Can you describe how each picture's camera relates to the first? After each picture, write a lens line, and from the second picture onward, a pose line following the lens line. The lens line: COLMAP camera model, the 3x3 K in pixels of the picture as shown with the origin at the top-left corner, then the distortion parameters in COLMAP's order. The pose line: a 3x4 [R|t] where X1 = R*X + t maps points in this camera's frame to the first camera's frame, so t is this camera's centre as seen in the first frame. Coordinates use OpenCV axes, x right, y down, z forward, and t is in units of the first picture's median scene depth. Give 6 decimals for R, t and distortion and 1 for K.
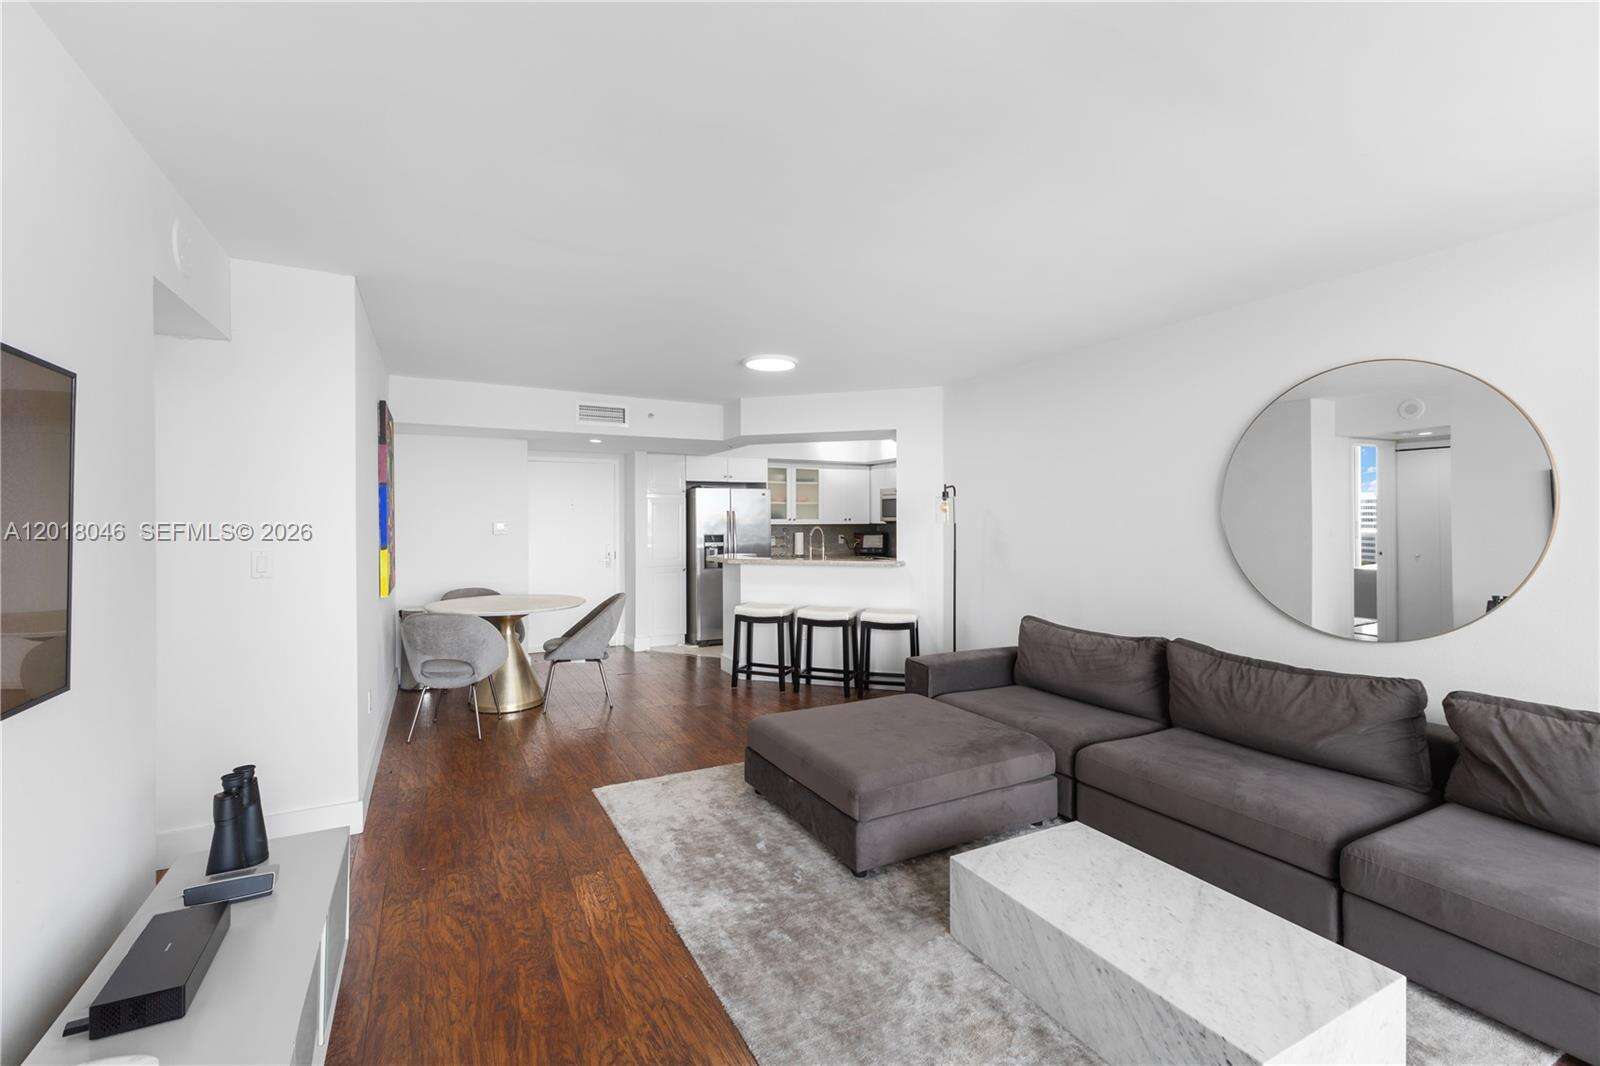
lens RADIAL K [[687.4, 0, 802.5], [0, 687.4, 519.9], [0, 0, 1]] dist [0.016128, -0.004373]
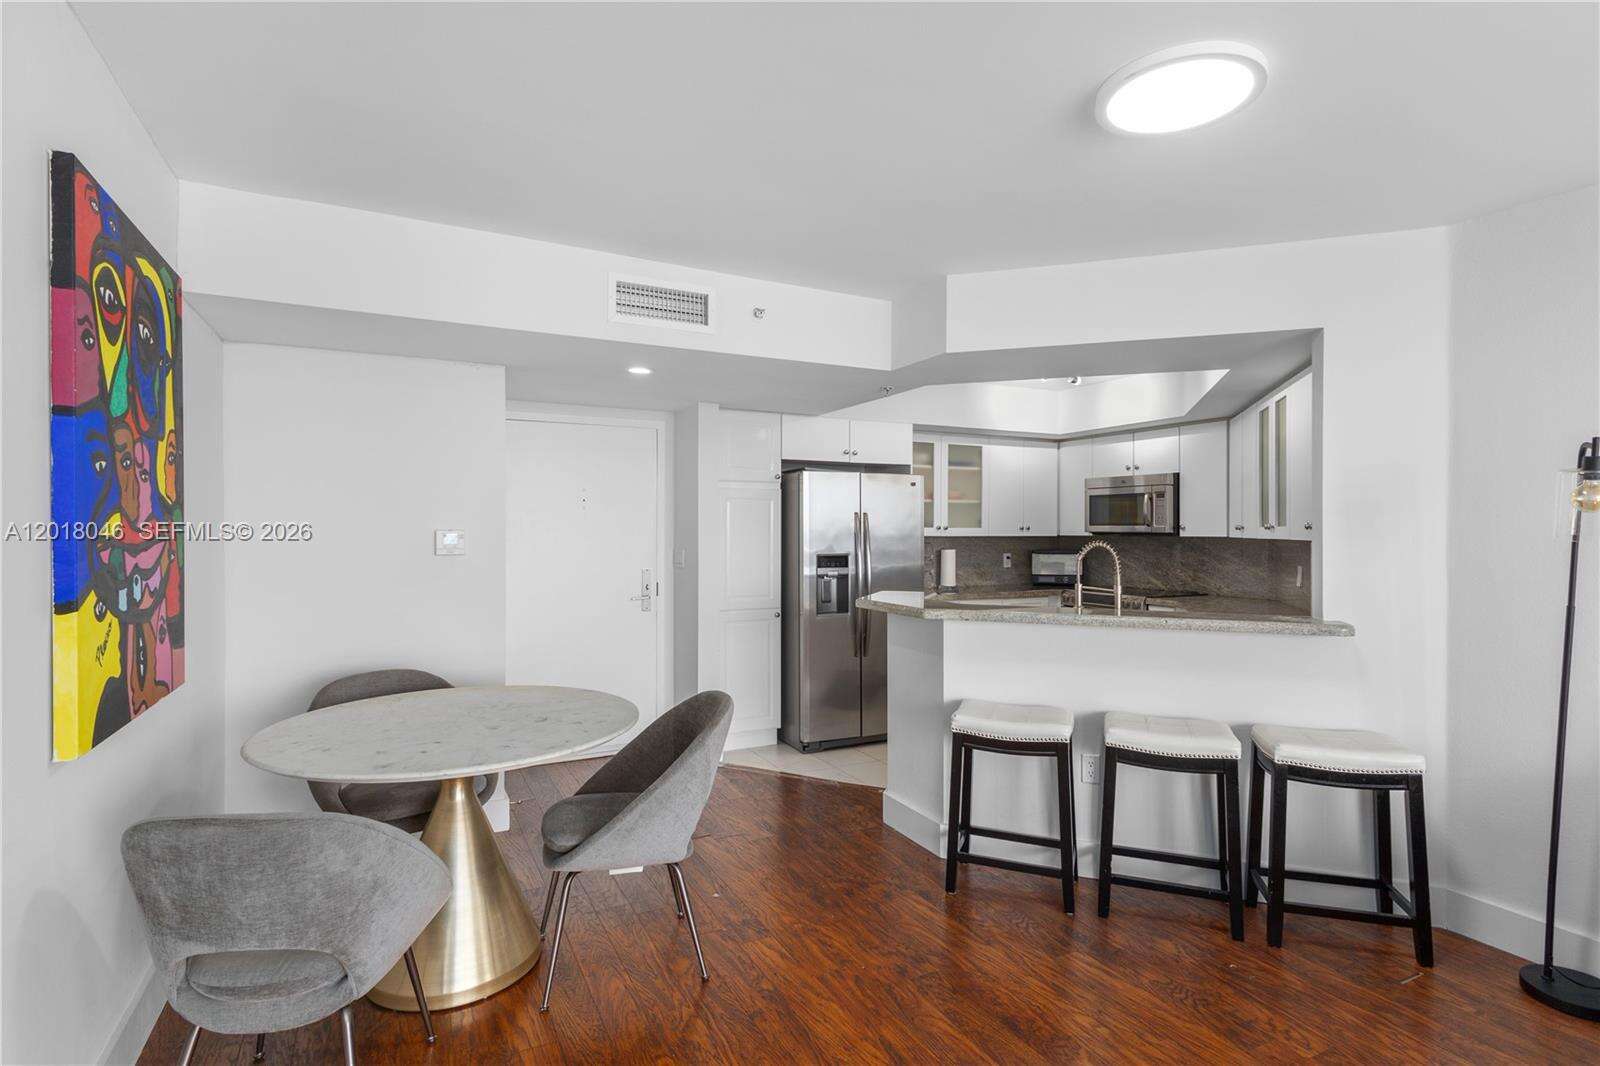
lens RADIAL K [[747.1, 0, 793.7], [0, 747.1, 532.3], [0, 0, 1]] dist [0.012005, -0.002428]
pose [[0.999947, 0.006922, -0.007574, -0.155193], [-0.006888, 0.999967, 0.004412, 0.001124], [0.007604, -0.004359, 0.999962, 0.383975]]
